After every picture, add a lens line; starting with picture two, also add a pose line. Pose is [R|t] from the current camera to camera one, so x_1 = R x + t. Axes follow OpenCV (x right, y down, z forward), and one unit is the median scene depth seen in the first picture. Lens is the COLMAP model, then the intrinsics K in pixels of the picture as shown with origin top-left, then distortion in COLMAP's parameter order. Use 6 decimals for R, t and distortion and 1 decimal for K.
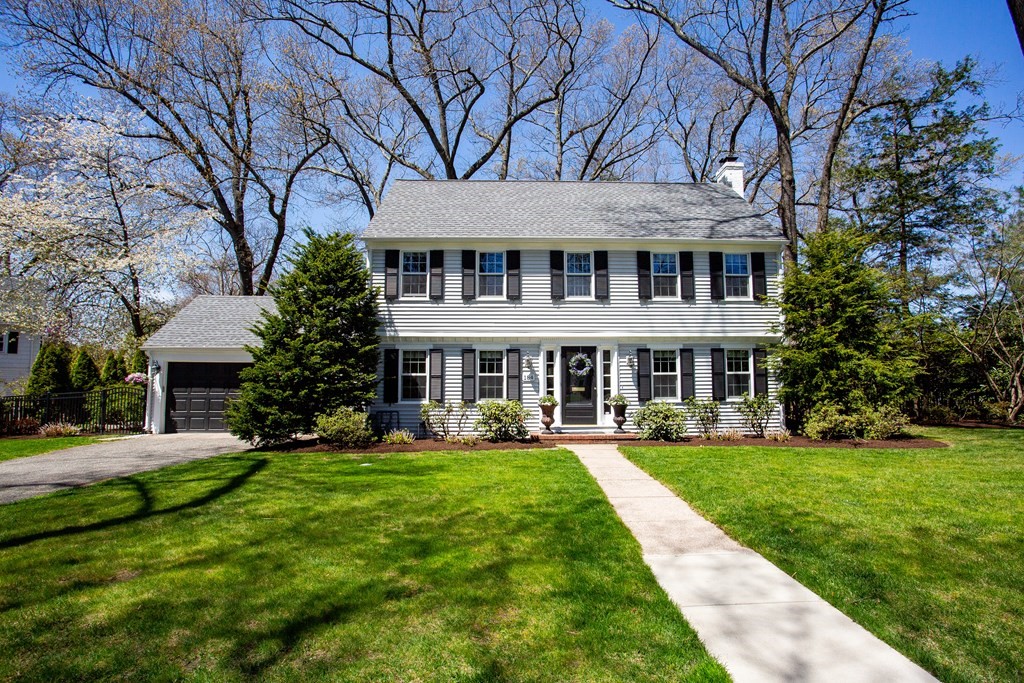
lens RADIAL K [[476.0, 0, 511.4], [0, 476.0, 354.7], [0, 0, 1]] dist [-0.010624, 0.000090]
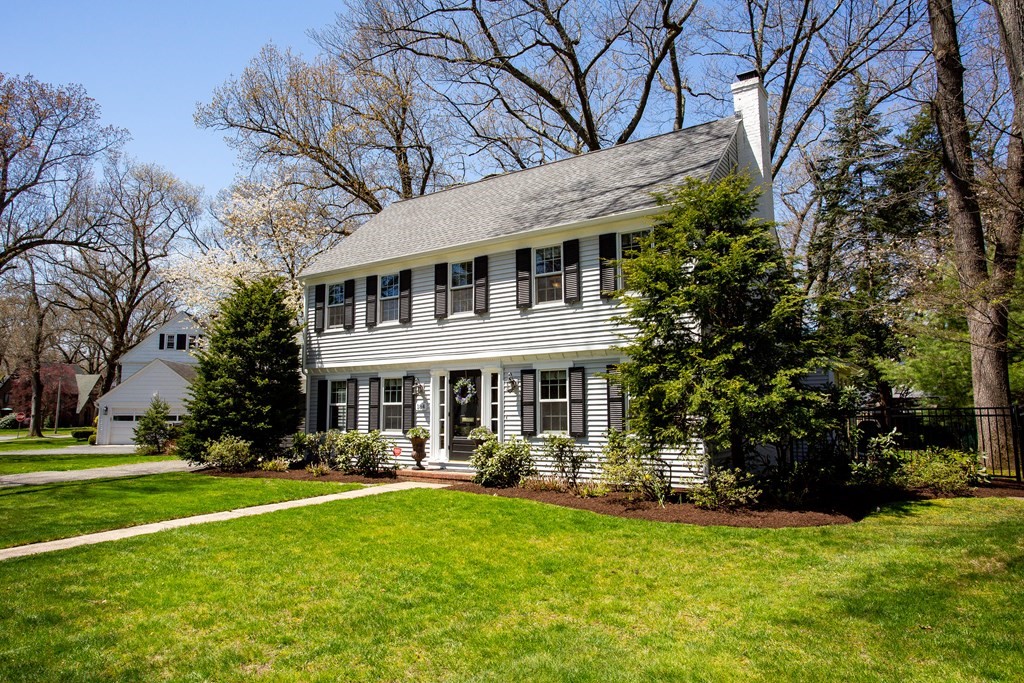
lens RADIAL K [[710.5, 0, 512.0], [0, 710.5, 341.5], [0, 0, 1]] dist [0.005556, 0.000651]
pose [[0.772669, -0.063741, -0.631601, 1.025317], [0.043587, 0.997925, -0.047389, -0.004573], [0.633311, 0.009086, 0.773844, 0.057772]]
